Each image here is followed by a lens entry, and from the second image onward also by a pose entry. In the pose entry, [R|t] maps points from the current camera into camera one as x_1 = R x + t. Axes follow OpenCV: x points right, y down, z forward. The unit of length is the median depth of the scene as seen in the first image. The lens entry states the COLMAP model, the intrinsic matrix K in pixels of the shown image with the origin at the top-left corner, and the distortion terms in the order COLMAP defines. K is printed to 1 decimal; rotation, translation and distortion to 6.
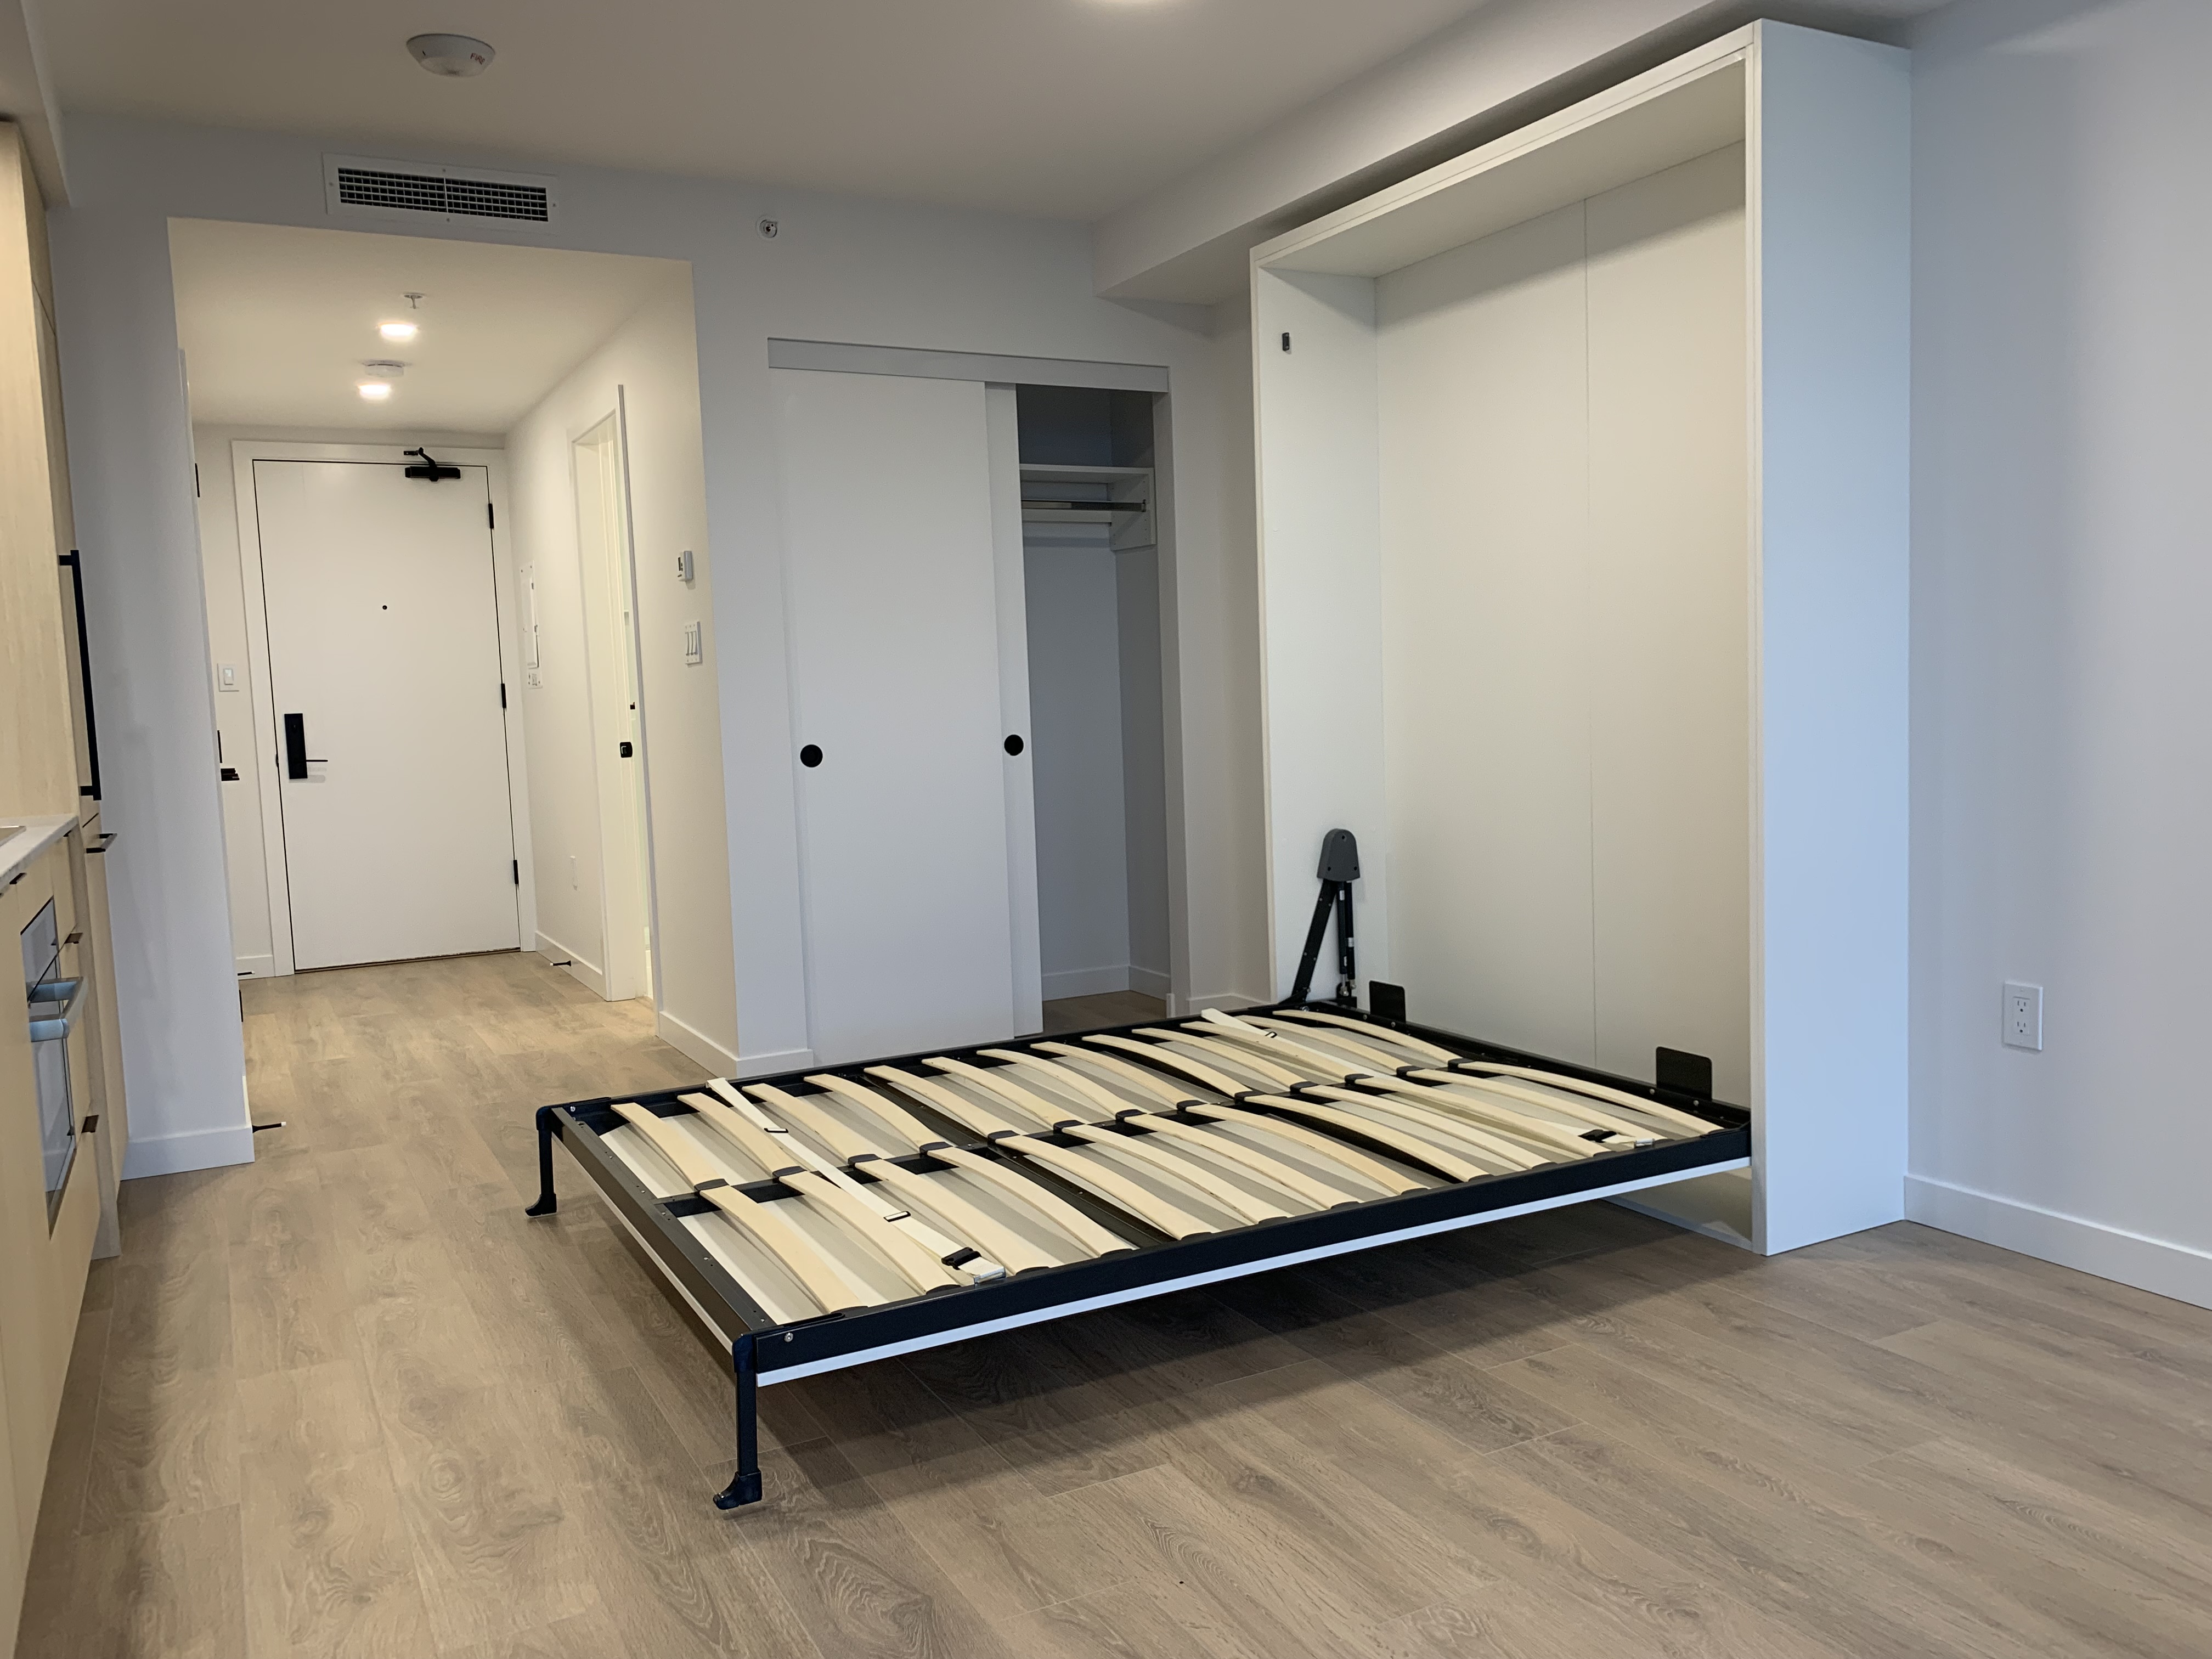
lens RADIAL K [[1721.0, 0, 1107.9], [0, 1721.0, 827.9], [0, 0, 1]] dist [0.026746, -0.004848]
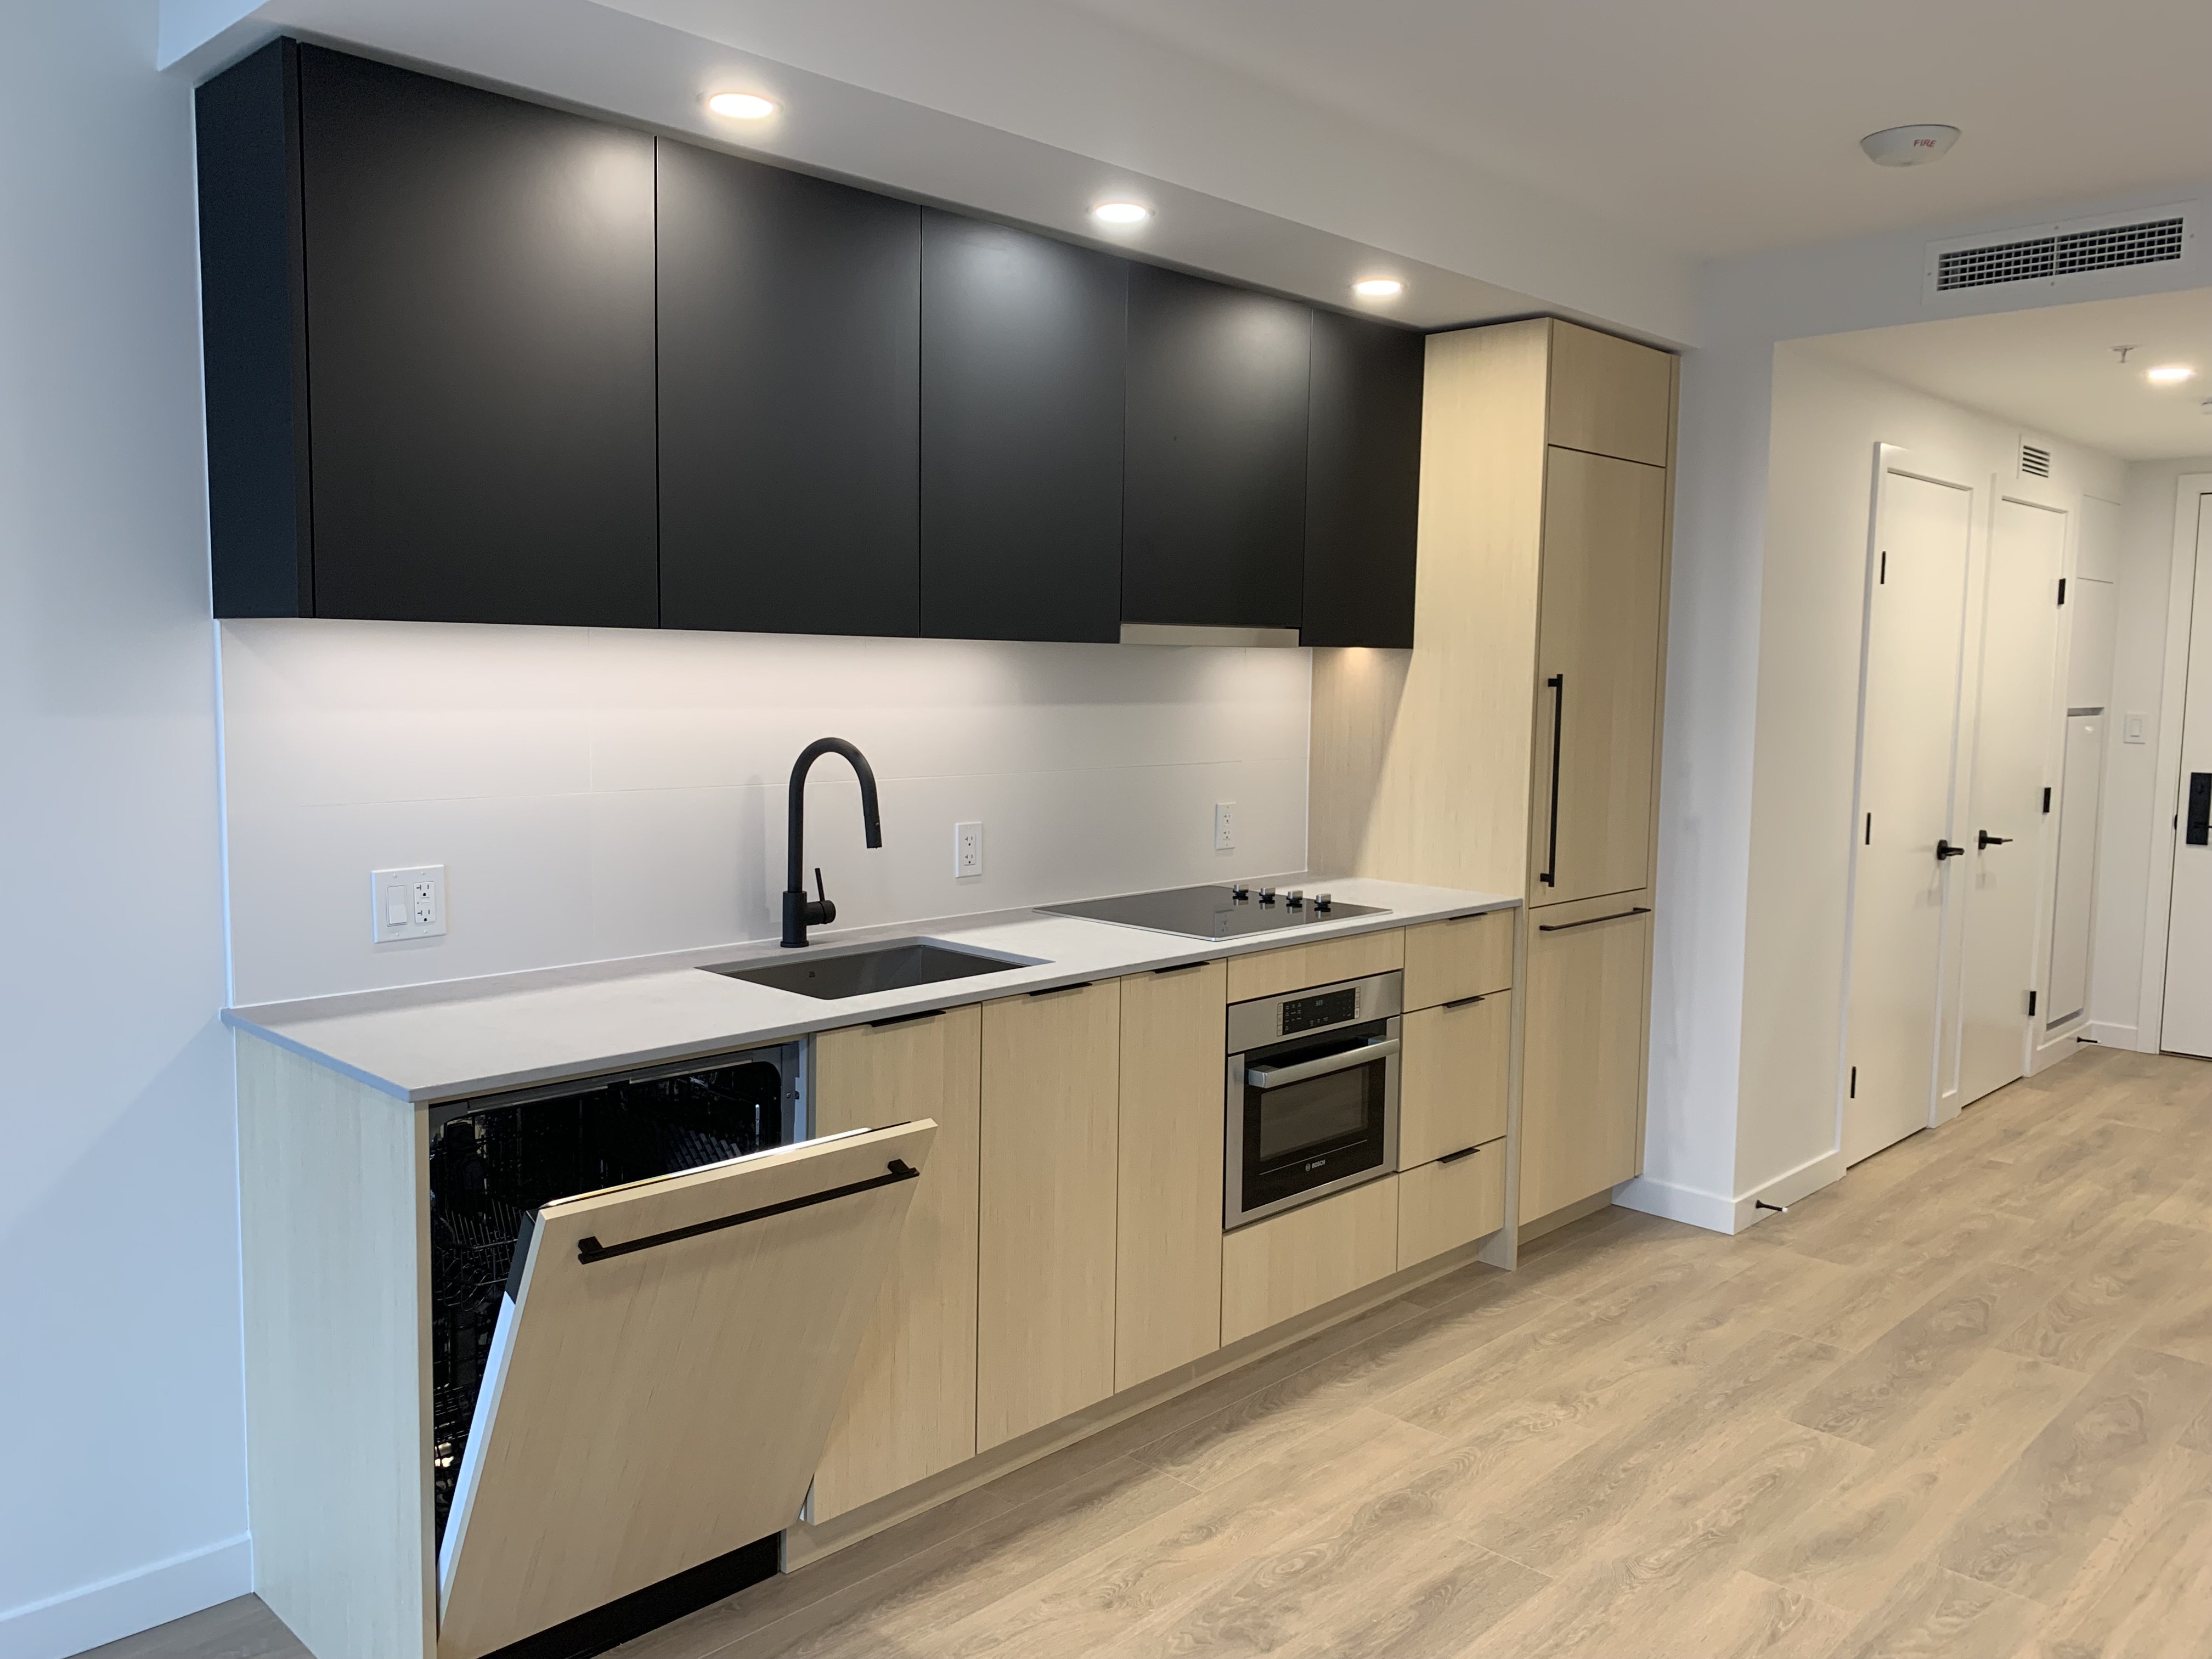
lens RADIAL K [[1721.0, 0, 1108.0], [0, 1721.0, 819.1], [0, 0, 1]] dist [0.026746, -0.004848]
pose [[0.313275, 0.131825, -0.940469, 0.396713], [-0.106931, 0.988917, 0.102996, -0.144640], [0.943623, 0.068299, 0.323899, 0.332897]]
